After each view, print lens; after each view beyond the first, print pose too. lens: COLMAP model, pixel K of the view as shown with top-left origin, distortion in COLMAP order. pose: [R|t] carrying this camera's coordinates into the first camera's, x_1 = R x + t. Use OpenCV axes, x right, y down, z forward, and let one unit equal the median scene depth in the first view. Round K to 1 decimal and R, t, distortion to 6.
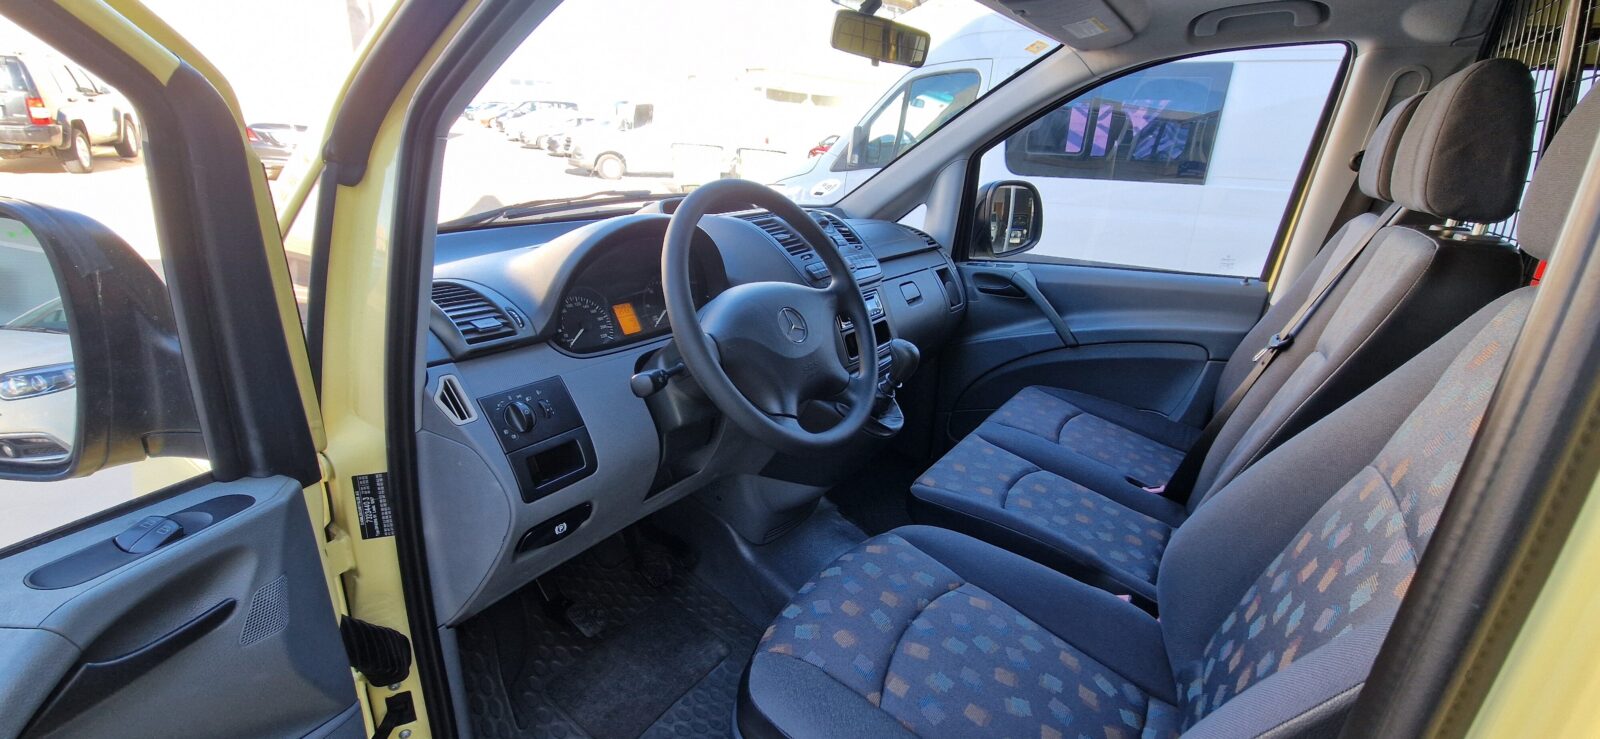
lens RADIAL K [[659.5, 0, 800.0], [0, 659.5, 369.5], [0, 0, 1]] dist [-0.001324, -0.000529]
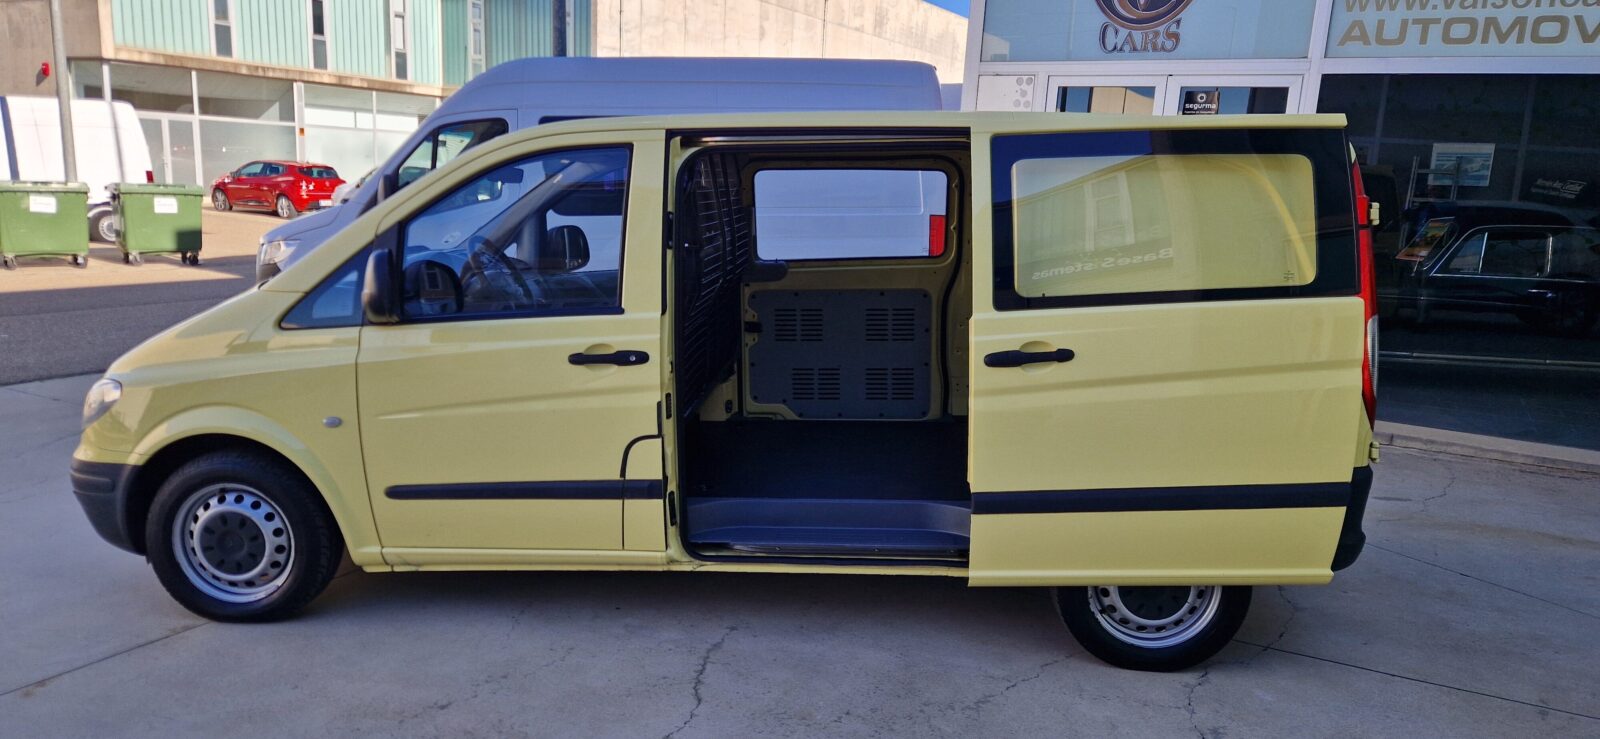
lens RADIAL K [[1065.8, 0, 793.4], [0, 1065.8, 387.1], [0, 0, 1]] dist [0.086637, -0.082549]
pose [[0.863529, -0.147595, 0.482217, -0.108472], [0.202394, 0.977255, -0.063324, 0.079961], [-0.461902, 0.152280, 0.873760, -0.312445]]
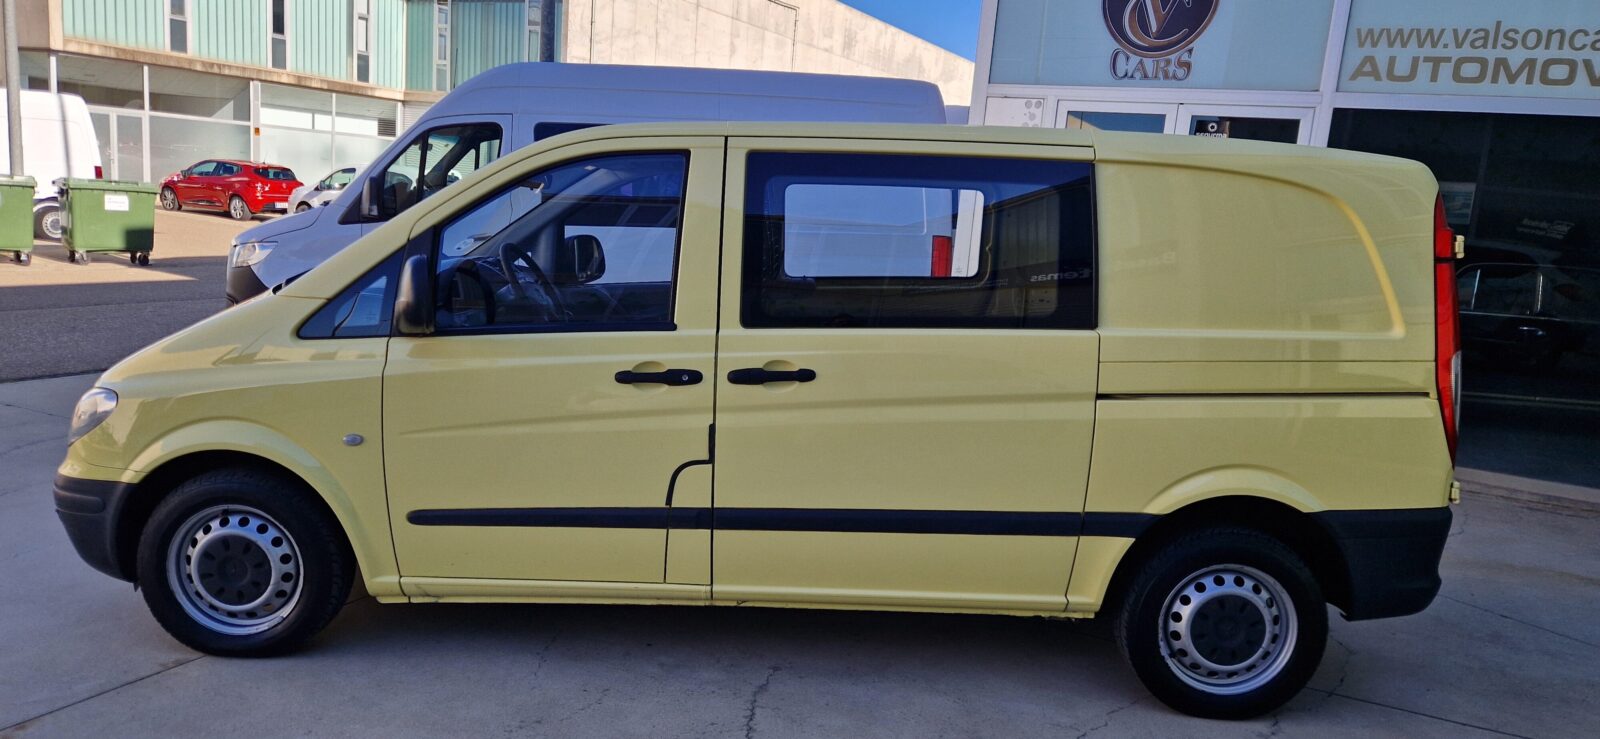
lens RADIAL K [[1071.0, 0, 803.0], [0, 1071.0, 372.7], [0, 0, 1]] dist [0.081599, -0.080322]
pose [[0.839696, -0.113462, 0.531072, -0.128655], [0.184493, 0.979368, -0.082469, 0.069747], [-0.510758, 0.167228, 0.843304, -0.278460]]
